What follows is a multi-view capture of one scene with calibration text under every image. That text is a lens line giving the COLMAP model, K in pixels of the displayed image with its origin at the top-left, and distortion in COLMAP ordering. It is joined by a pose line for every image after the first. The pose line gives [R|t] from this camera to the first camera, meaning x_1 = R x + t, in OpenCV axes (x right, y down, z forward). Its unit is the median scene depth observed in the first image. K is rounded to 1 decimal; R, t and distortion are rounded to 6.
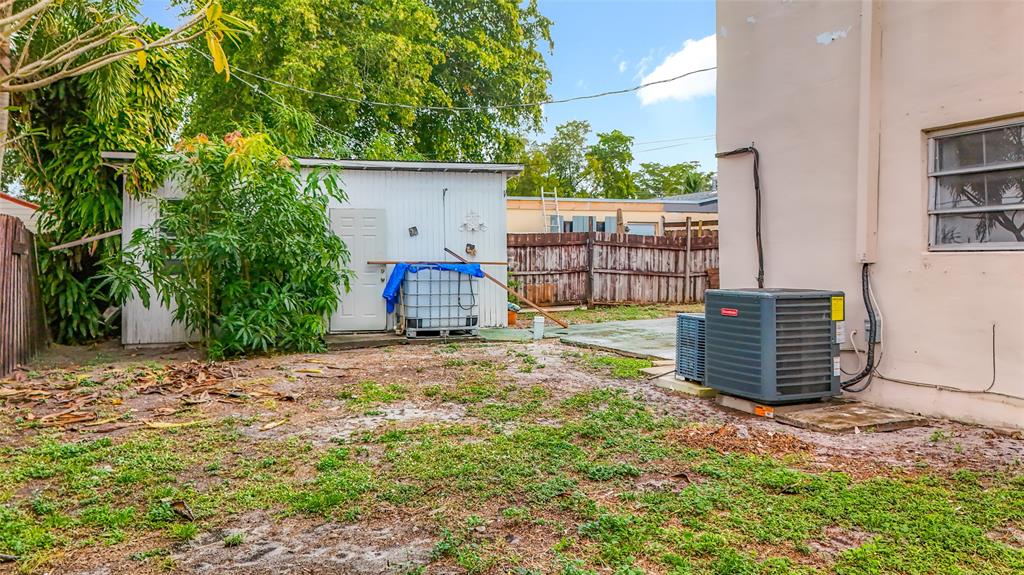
lens RADIAL K [[795.5, 0, 510.3], [0, 795.5, 257.3], [0, 0, 1]] dist [0.001361, -0.003275]
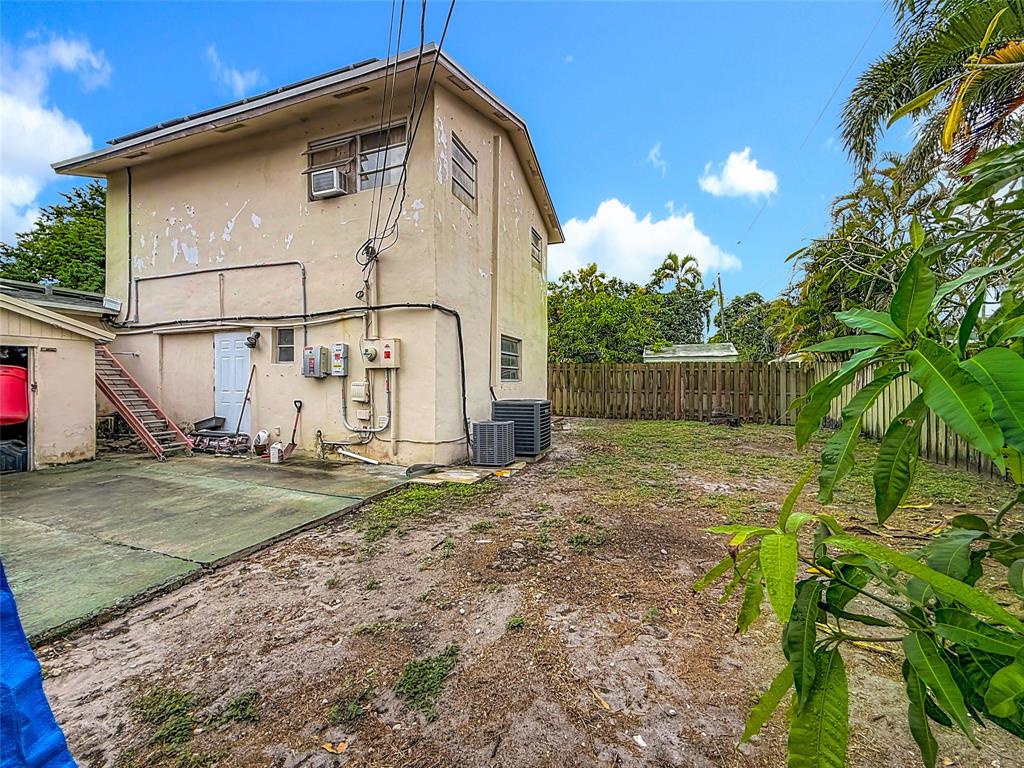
lens RADIAL K [[408.6, 0, 524.7], [0, 408.6, 382.6], [0, 0, 1]] dist [-0.001052, -0.000228]
pose [[-0.746048, -0.003281, 0.665884, -0.208709], [-0.004332, 0.999991, 0.000074, -0.003007], [-0.665878, -0.002830, -0.746055, 0.989035]]
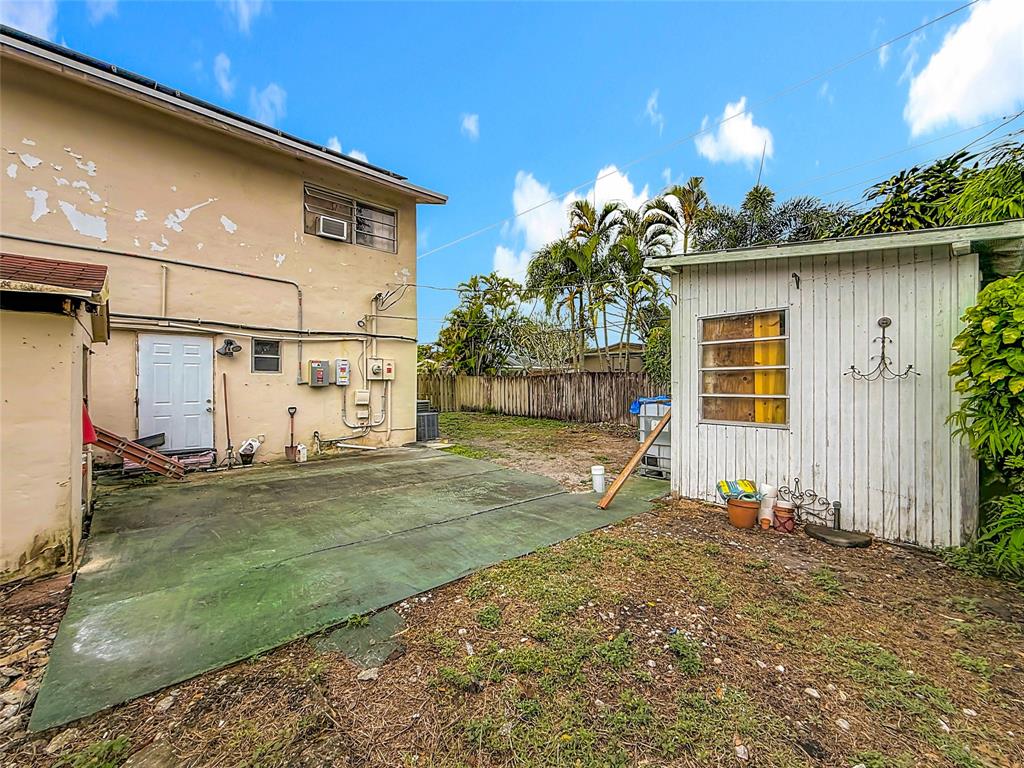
lens RADIAL K [[421.4, 0, 518.3], [0, 421.4, 383.4], [0, 0, 1]] dist [-0.001262, -0.000468]
pose [[-0.929638, 0.000217, -0.368473, 0.291837], [0.002412, 0.999982, -0.005497, -0.008876], [0.368465, -0.005999, -0.929622, 1.481103]]
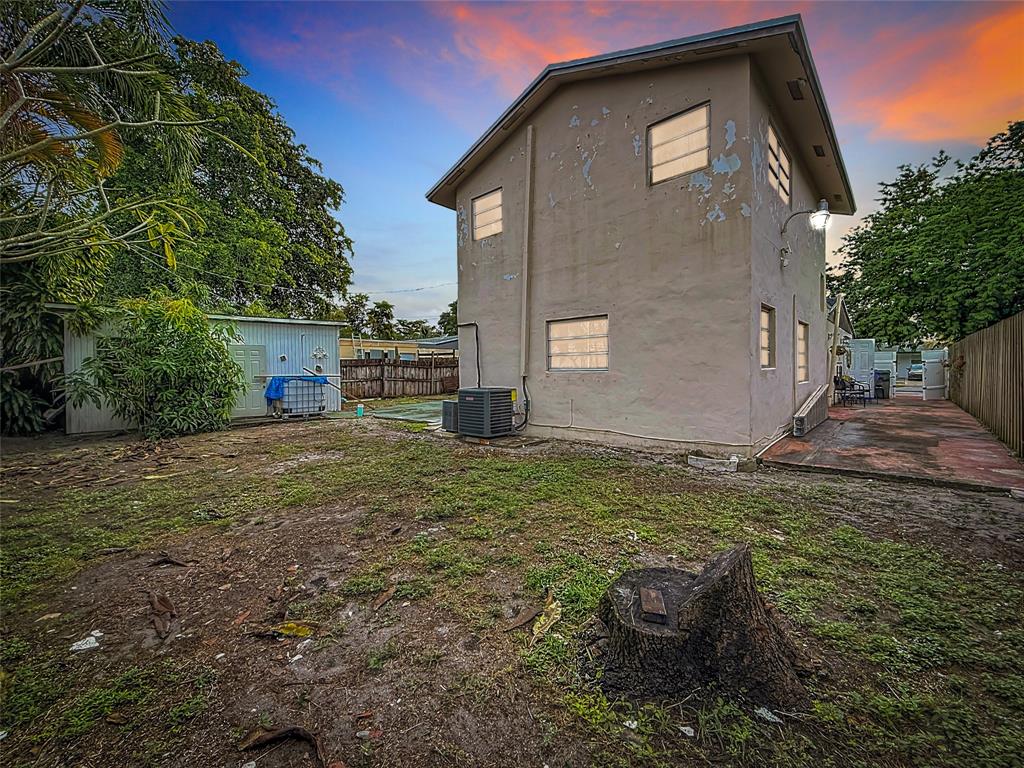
lens RADIAL K [[421.4, 0, 518.3], [0, 421.4, 383.4], [0, 0, 1]] dist [-0.001262, -0.000468]
pose [[0.902080, -0.018292, 0.431181, -0.059510], [0.004547, 0.999449, 0.032887, -0.006868], [-0.431545, -0.027706, 0.901666, -0.064939]]
